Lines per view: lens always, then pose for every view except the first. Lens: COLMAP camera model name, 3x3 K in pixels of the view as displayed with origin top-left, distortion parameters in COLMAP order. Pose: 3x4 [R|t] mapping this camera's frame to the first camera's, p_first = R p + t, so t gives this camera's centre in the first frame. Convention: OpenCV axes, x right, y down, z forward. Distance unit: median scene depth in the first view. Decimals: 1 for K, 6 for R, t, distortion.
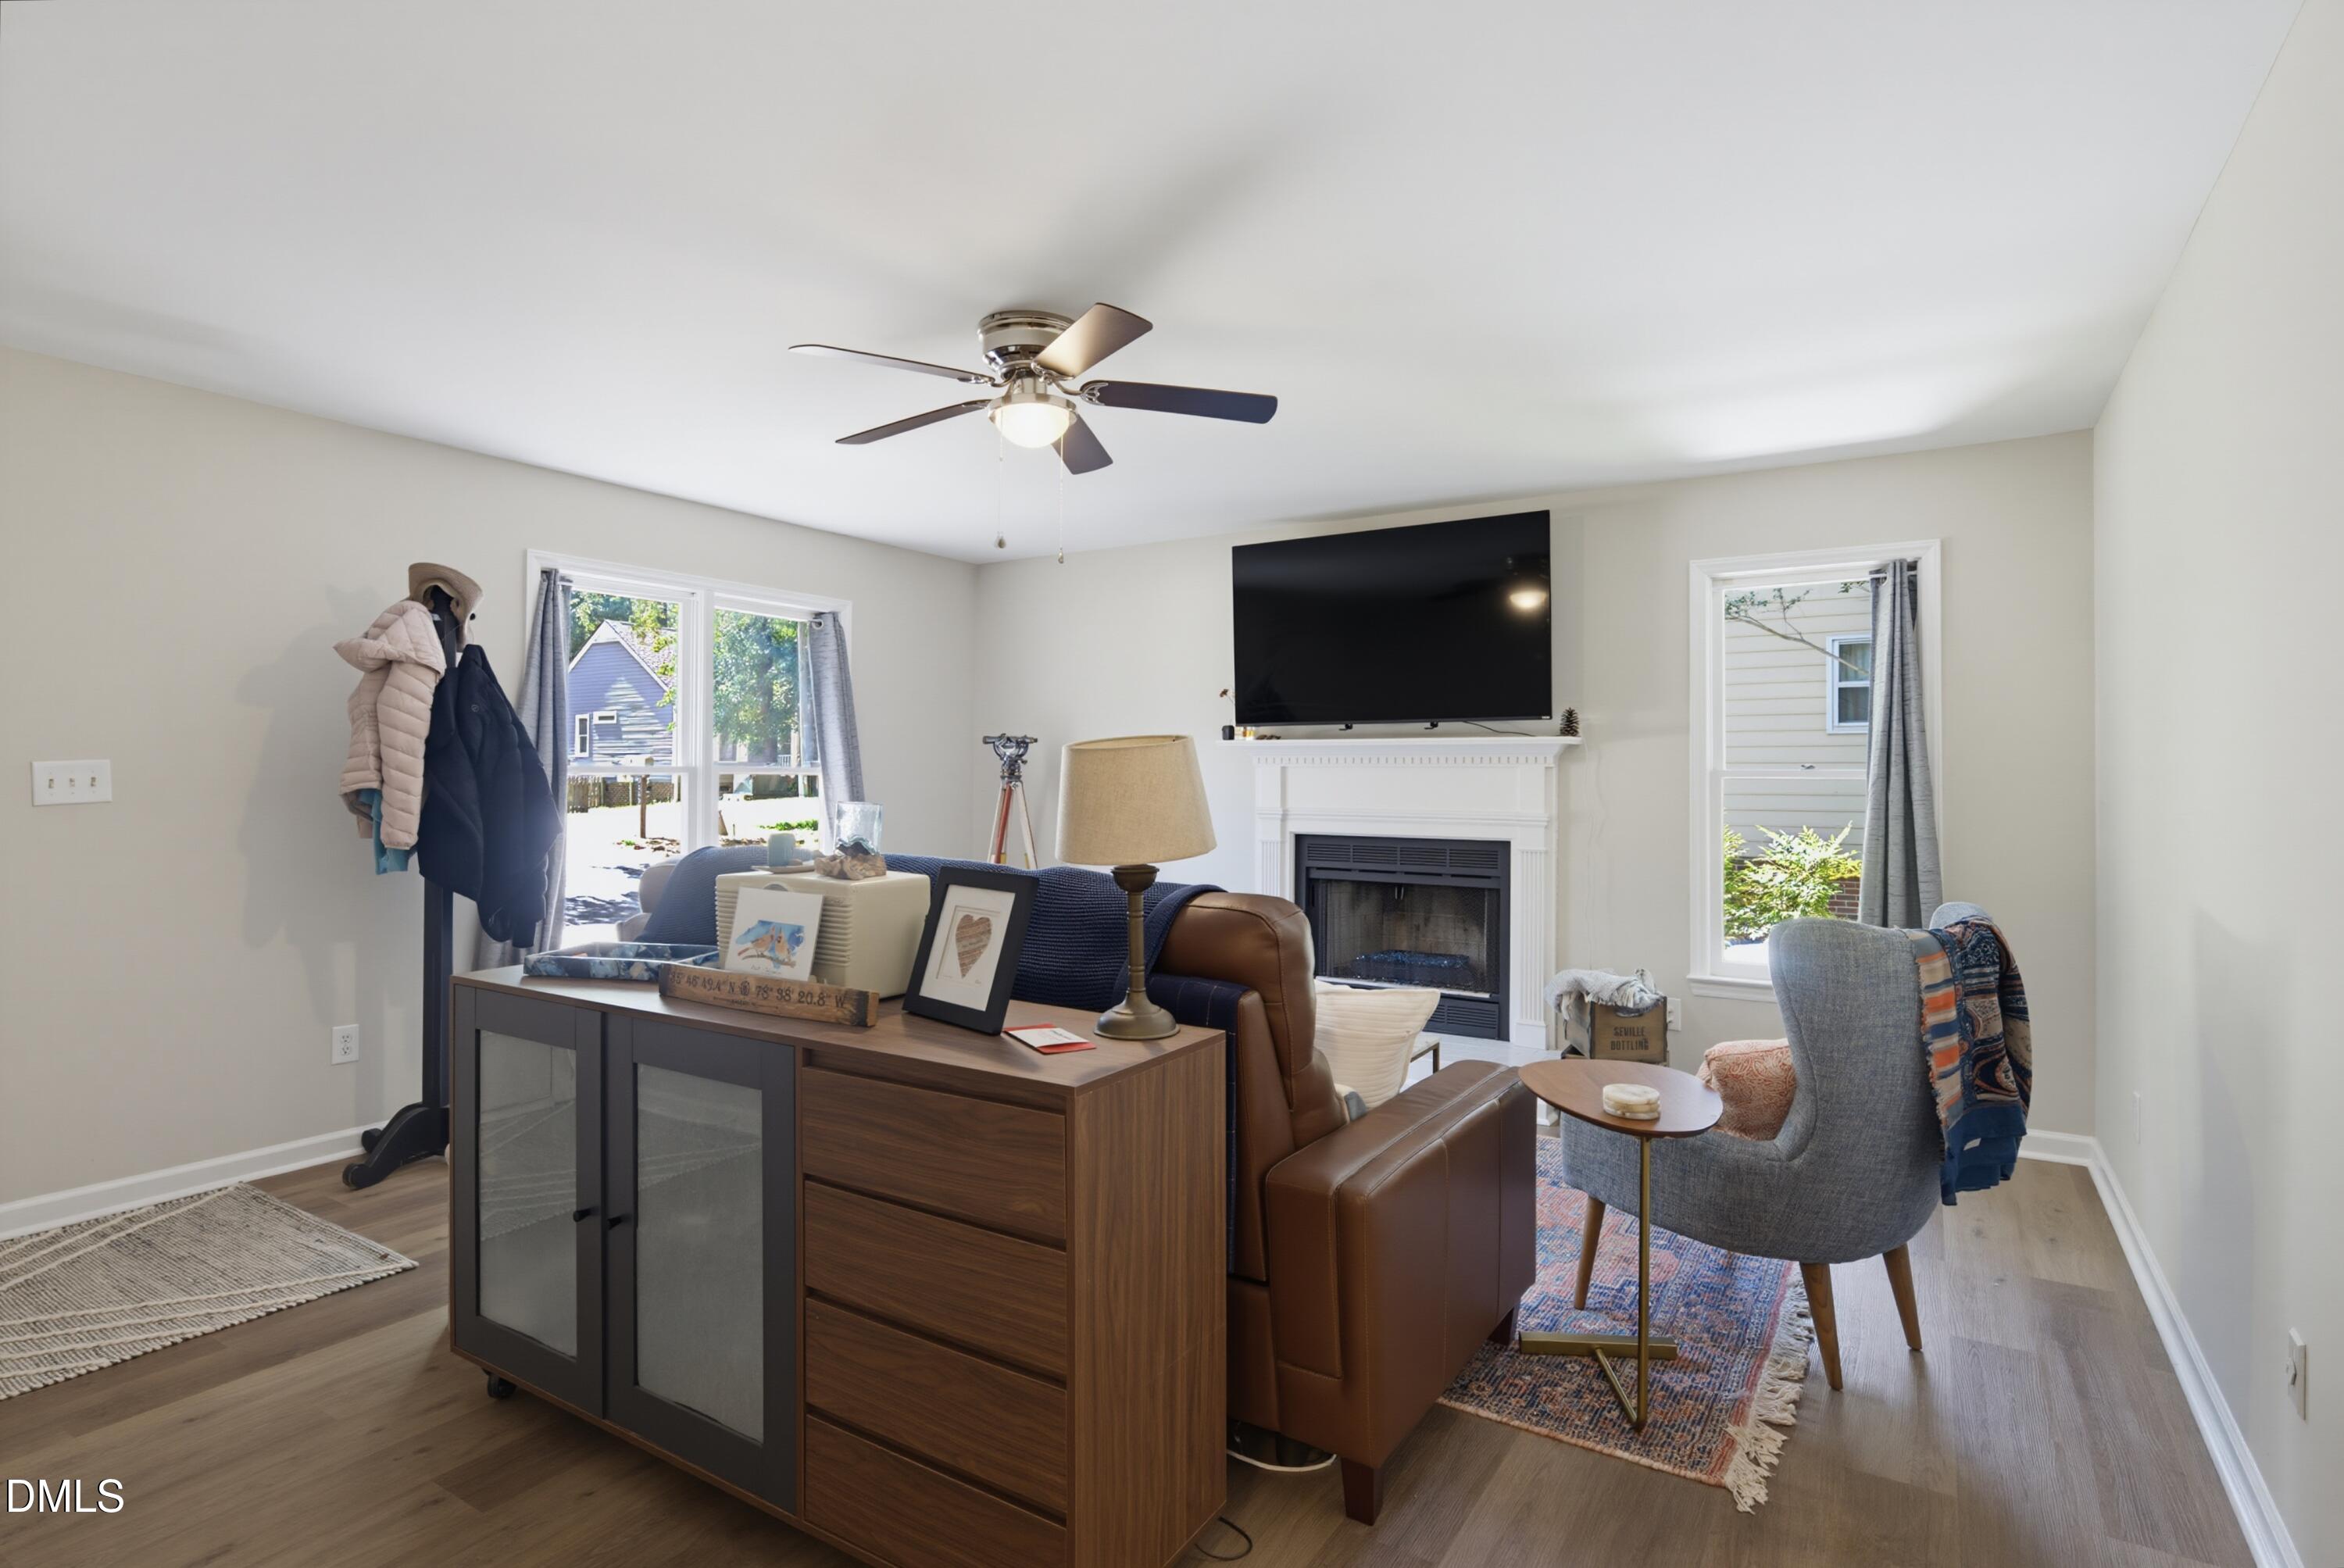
lens RADIAL K [[1173.9, 0, 1177.9], [0, 1173.9, 760.2], [0, 0, 1]] dist [-0.030706, 0.000277]
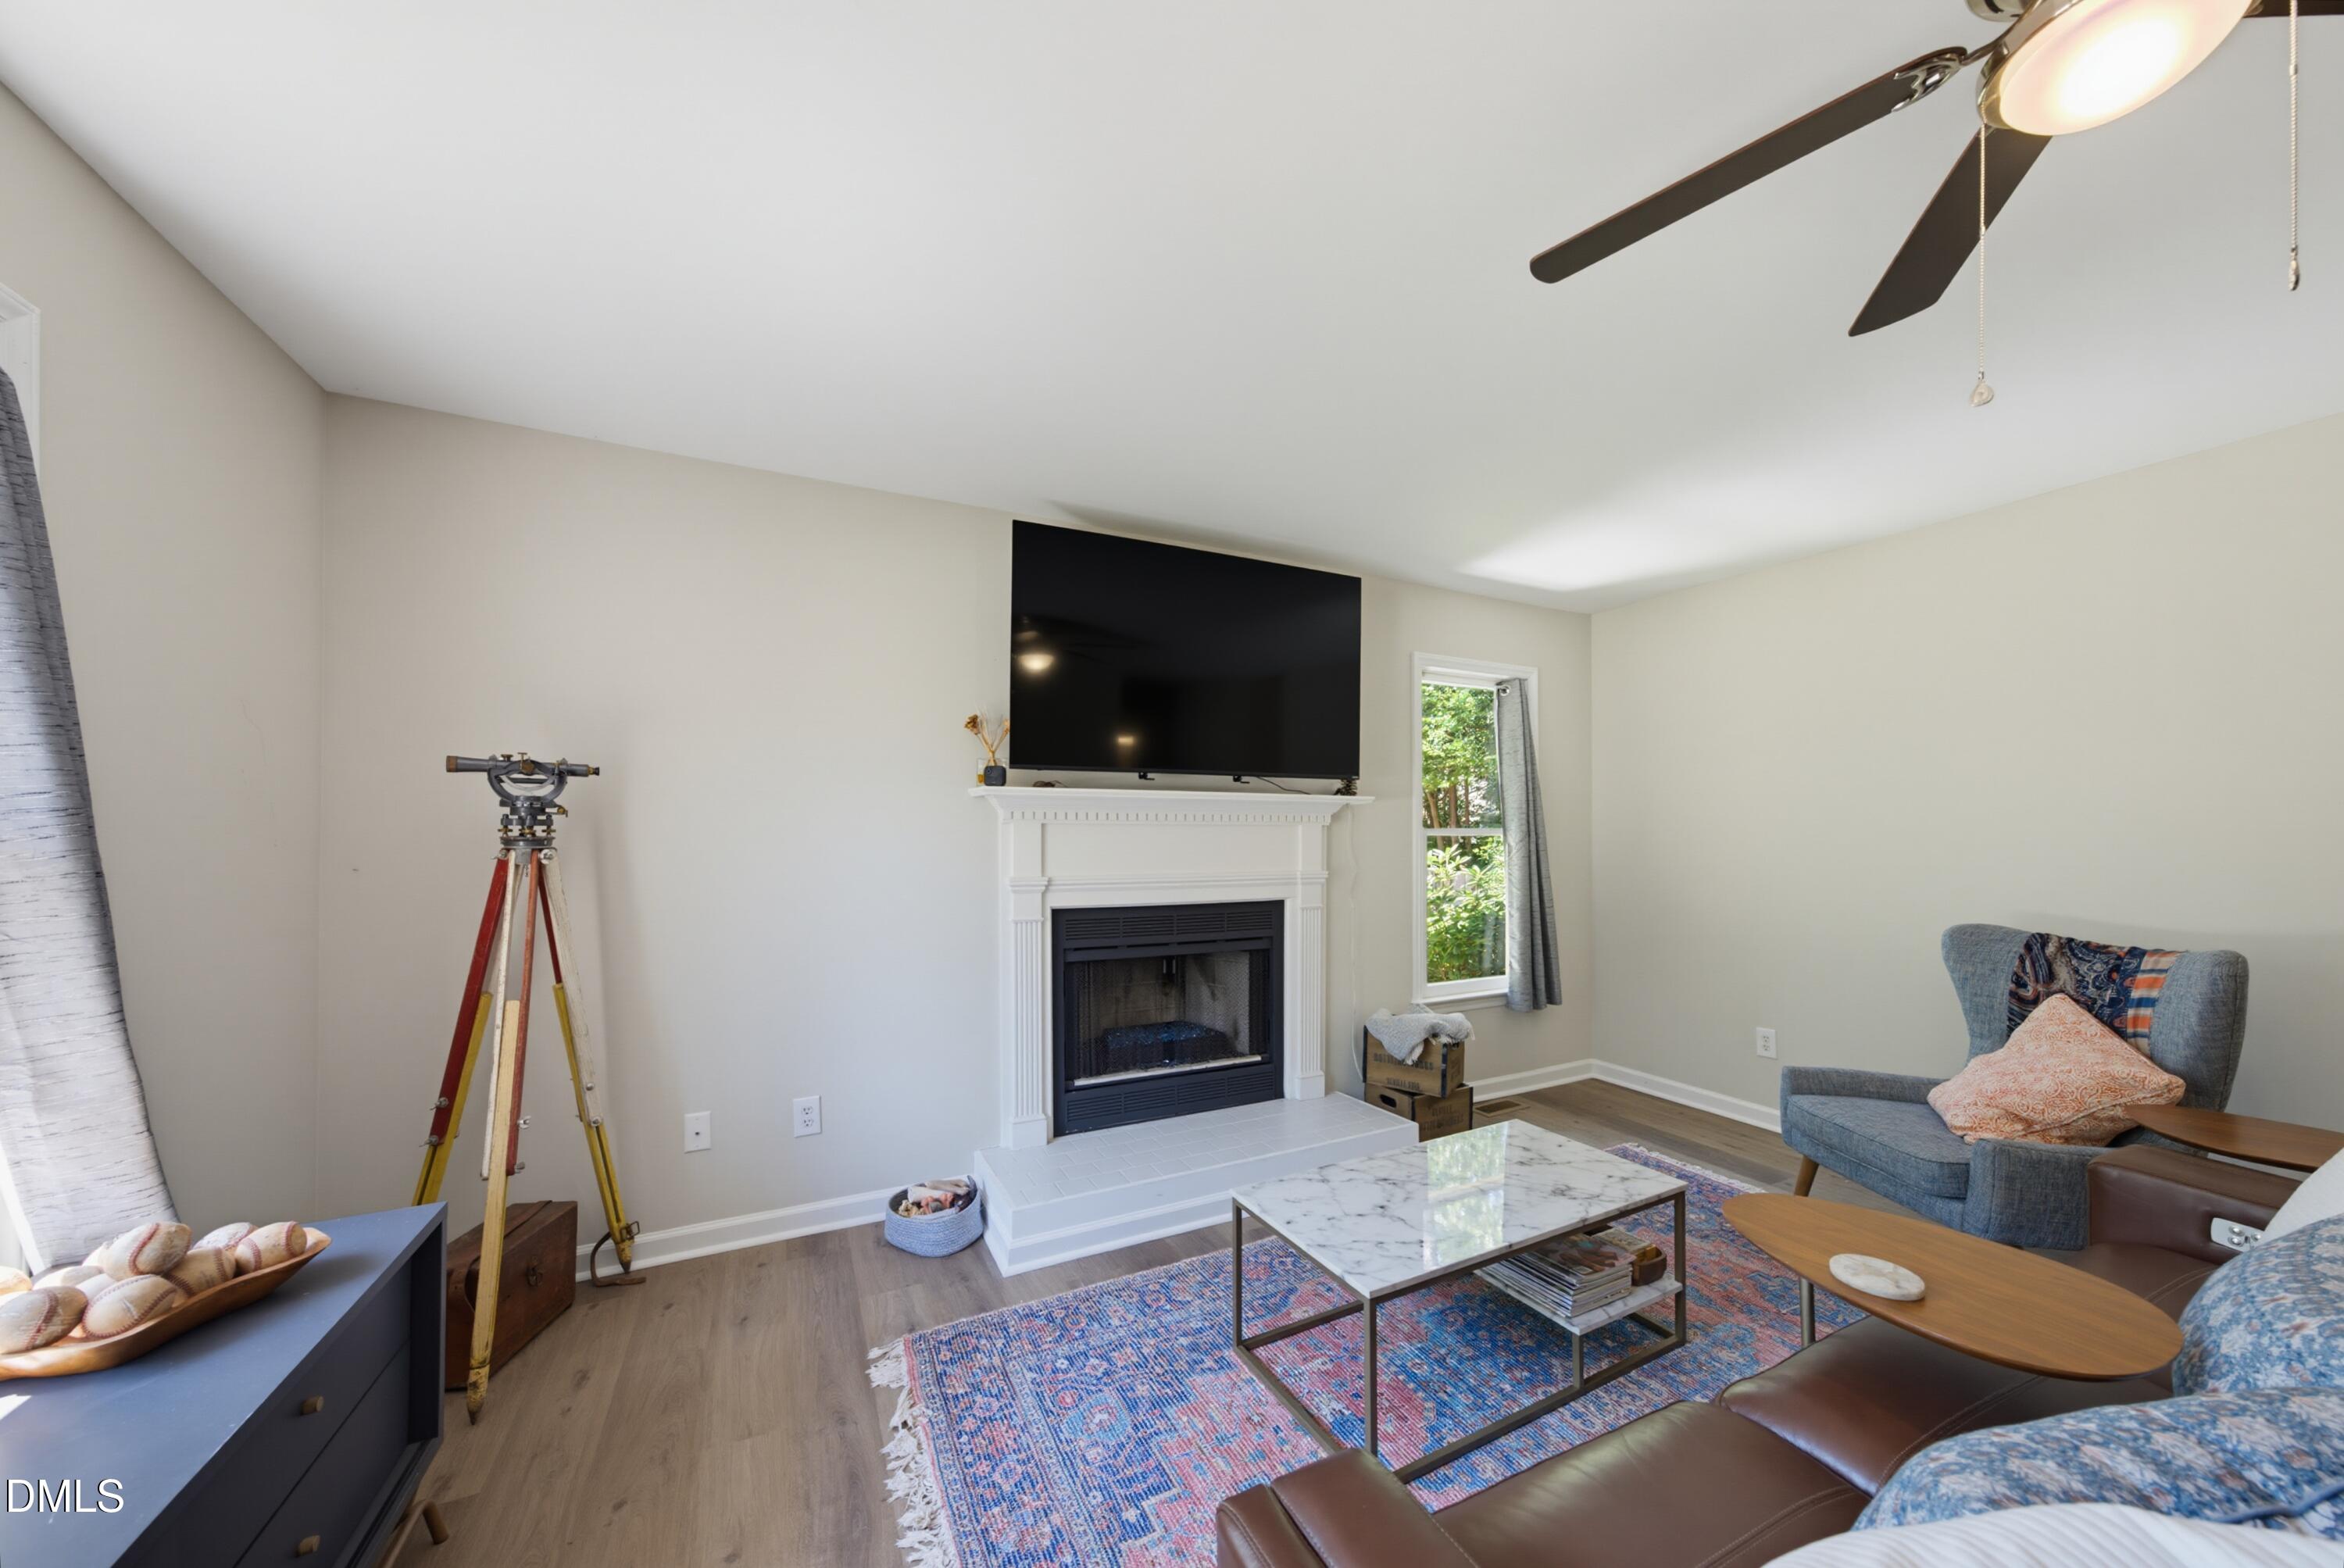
lens RADIAL K [[817.4, 0, 1162.2], [0, 817.4, 840.6], [0, 0, 1]] dist [-0.006749, 0.005641]
pose [[0.526799, -0.007029, 0.849961, -0.372995], [-0.005629, 0.999915, 0.011758, 0.010813], [-0.849971, -0.010978, 0.526715, 0.728941]]
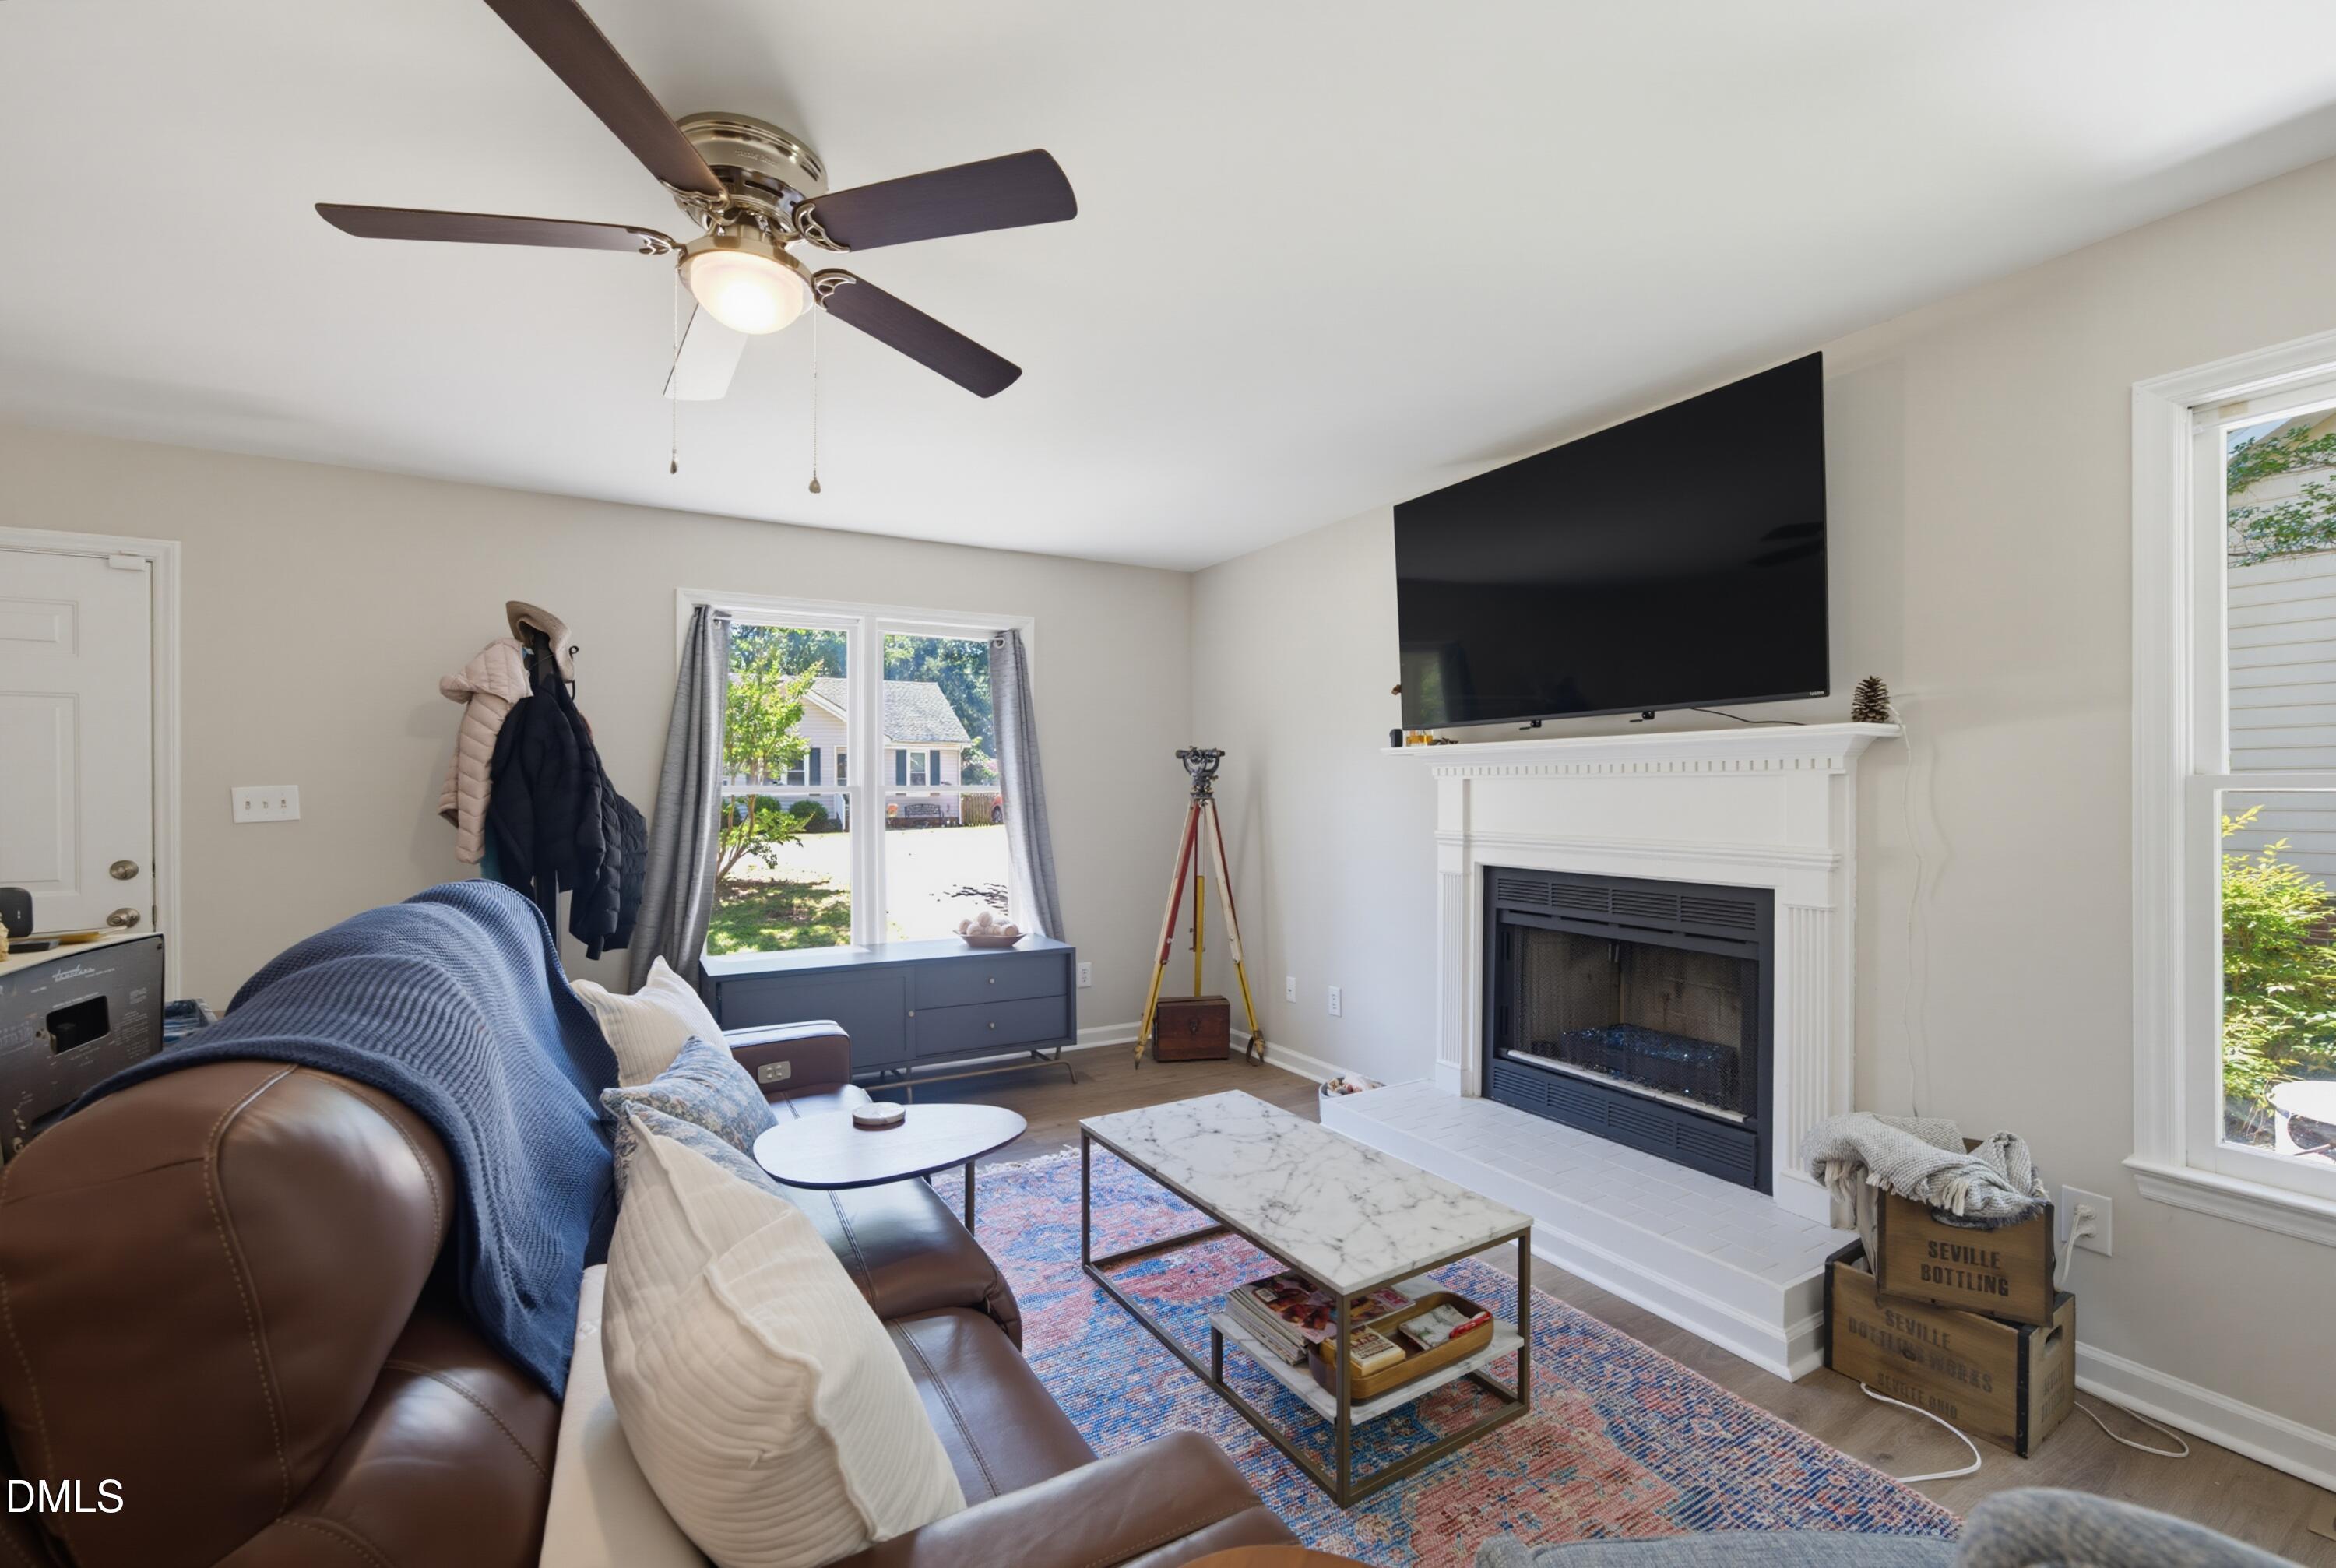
lens RADIAL K [[956.8, 0, 1147.9], [0, 956.8, 793.2], [0, 0, 1]] dist [-0.059531, 0.031691]
pose [[0.884828, -0.005578, -0.465884, 0.221713], [0.012388, 0.999856, 0.011557, 0.005679], [0.465753, -0.015997, 0.884770, 0.384120]]
